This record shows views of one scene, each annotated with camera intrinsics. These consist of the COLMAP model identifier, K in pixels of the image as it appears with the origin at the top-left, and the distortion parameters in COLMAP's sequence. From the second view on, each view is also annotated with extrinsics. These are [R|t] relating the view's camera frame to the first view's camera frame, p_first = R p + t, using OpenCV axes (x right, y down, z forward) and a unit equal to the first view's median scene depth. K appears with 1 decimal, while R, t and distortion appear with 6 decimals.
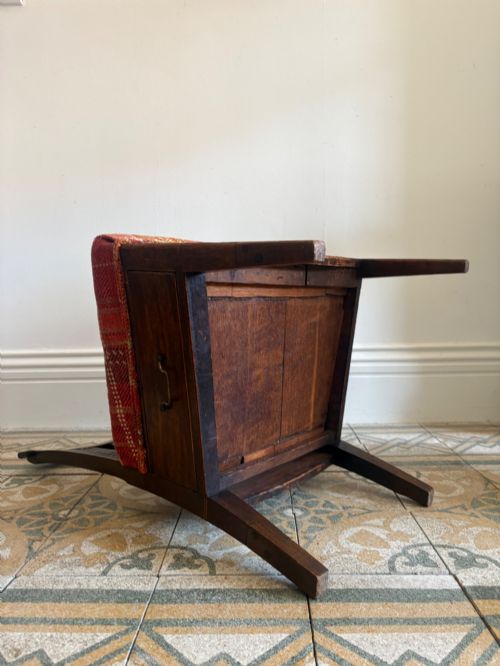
lens RADIAL K [[527.1, 0, 252.7], [0, 527.1, 334.9], [0, 0, 1]] dist [-0.036976, 0.104261]
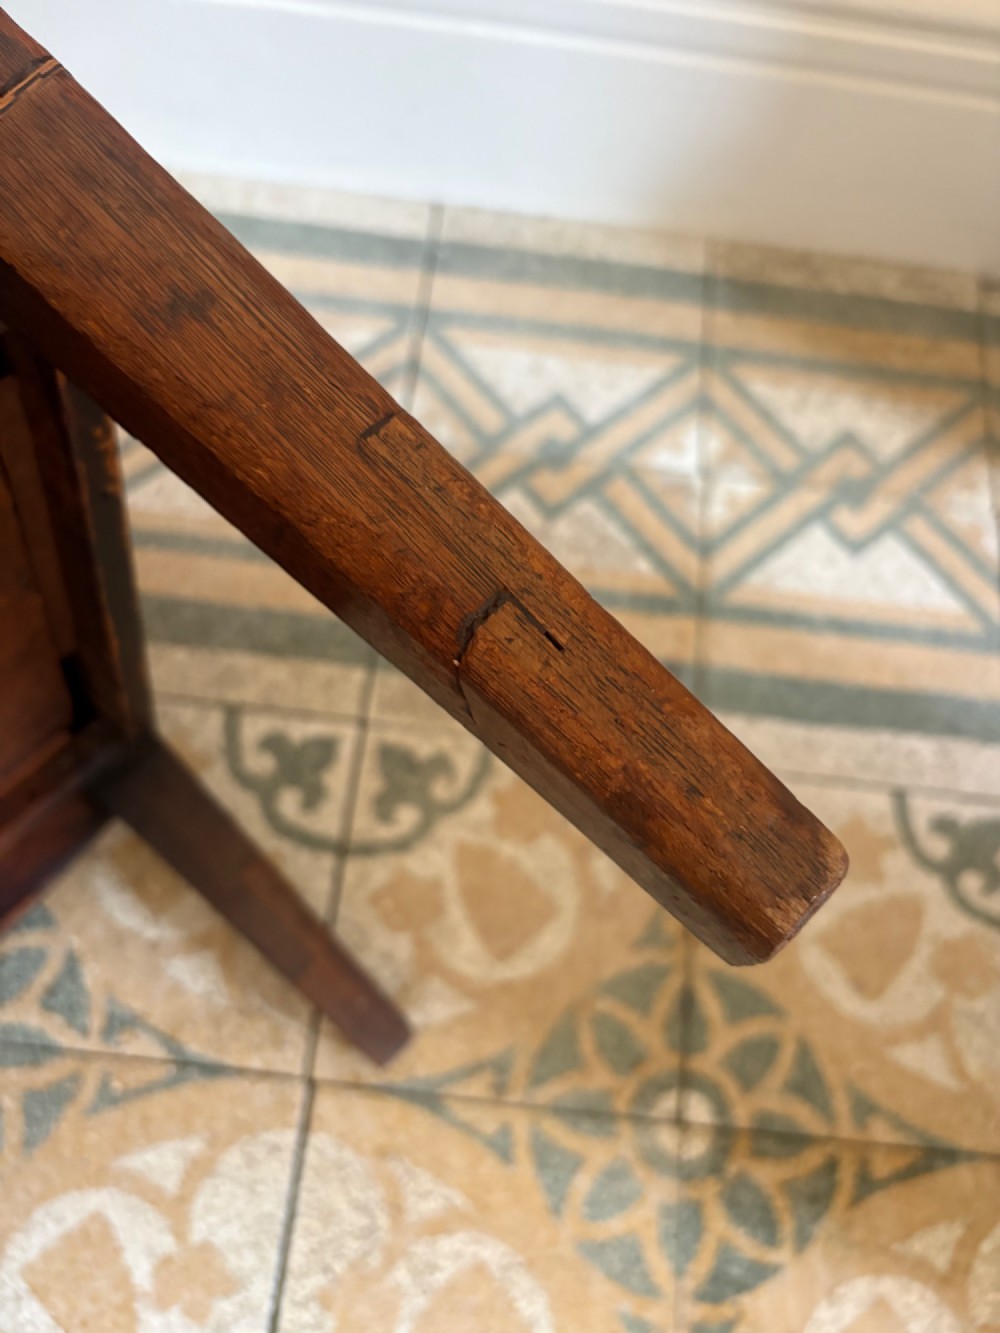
lens RADIAL K [[1079.8, 0, 536.6], [0, 1079.8, 667.8], [0, 0, 1]] dist [-0.012943, 0.001376]
pose [[0.993186, 0.106479, 0.047367, 0.375454], [-0.088419, 0.423711, 0.901471, -0.336822], [0.075918, -0.899517, 0.430239, 0.967446]]
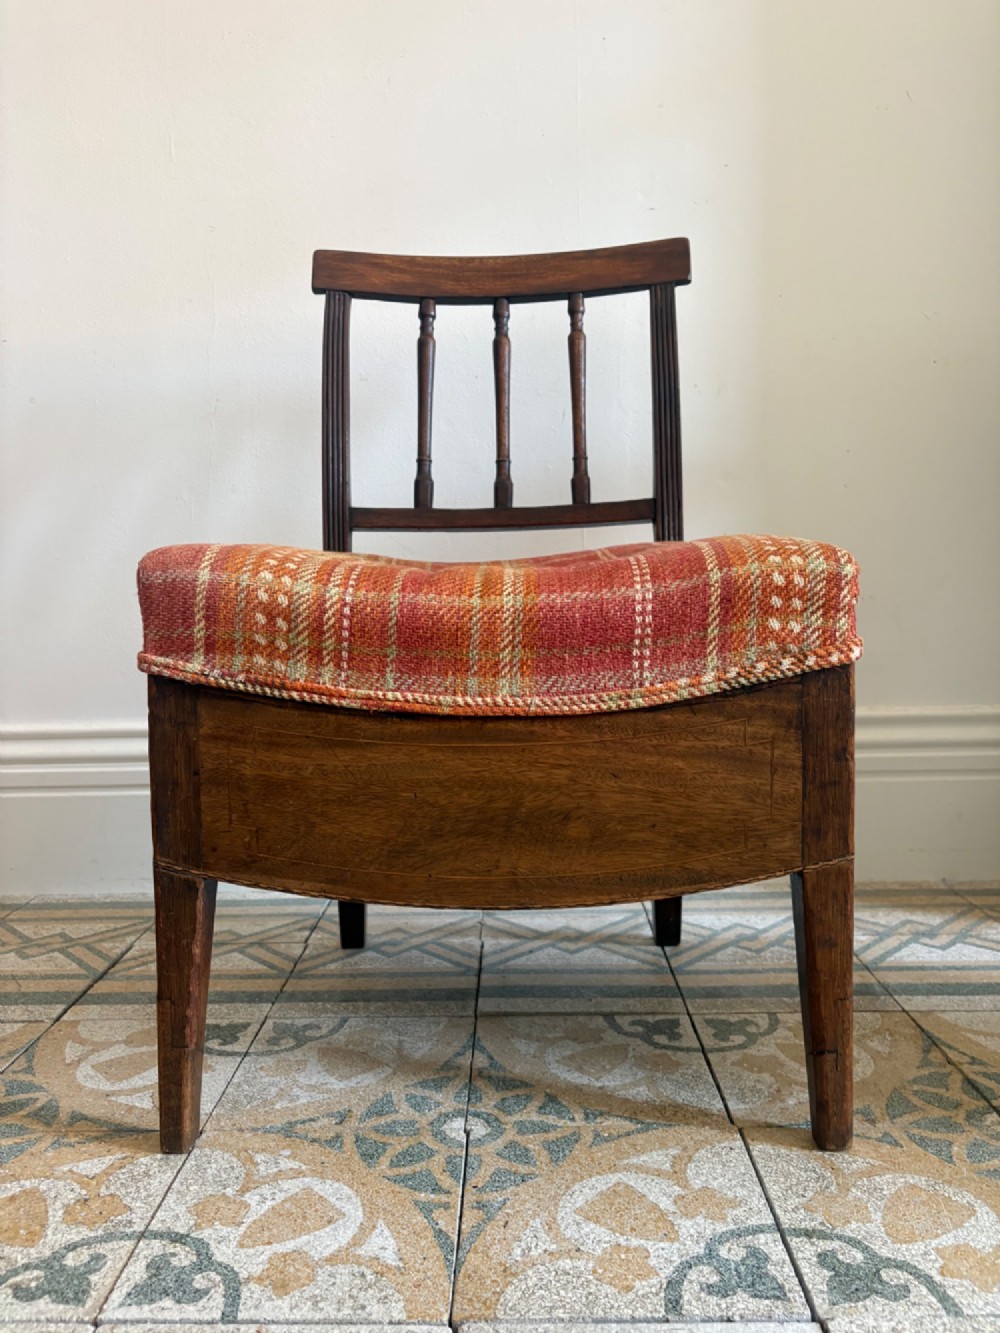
lens RADIAL K [[1038.3, 0, 496.4], [0, 1038.3, 668.8], [0, 0, 1]] dist [0.069910, -0.099116]
pose [[0.999993, -0.003349, -0.001632, 0.106199], [0.003357, 0.999984, 0.004640, -0.038942], [0.001616, -0.004645, 0.999988, 0.156010]]
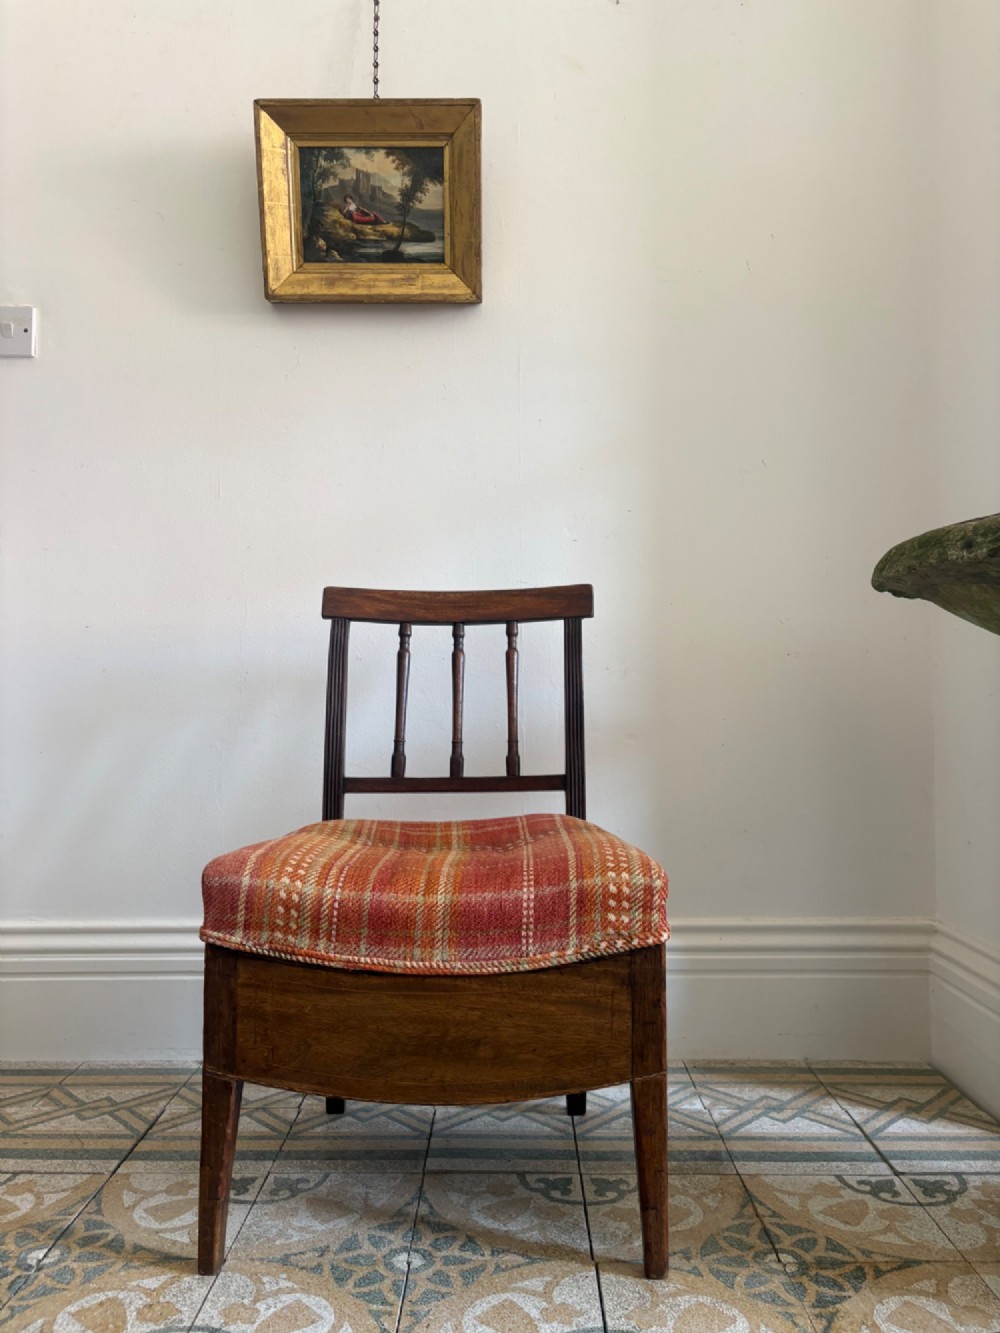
lens RADIAL K [[1039.1, 0, 497.5], [0, 1039.1, 673.9], [0, 0, 1]] dist [0.103578, -0.146044]
pose [[0.999942, 0.010722, 0.000900, 0.176015], [-0.010593, 0.995663, -0.092430, -0.235967], [-0.001887, 0.092415, 0.995719, -0.299586]]
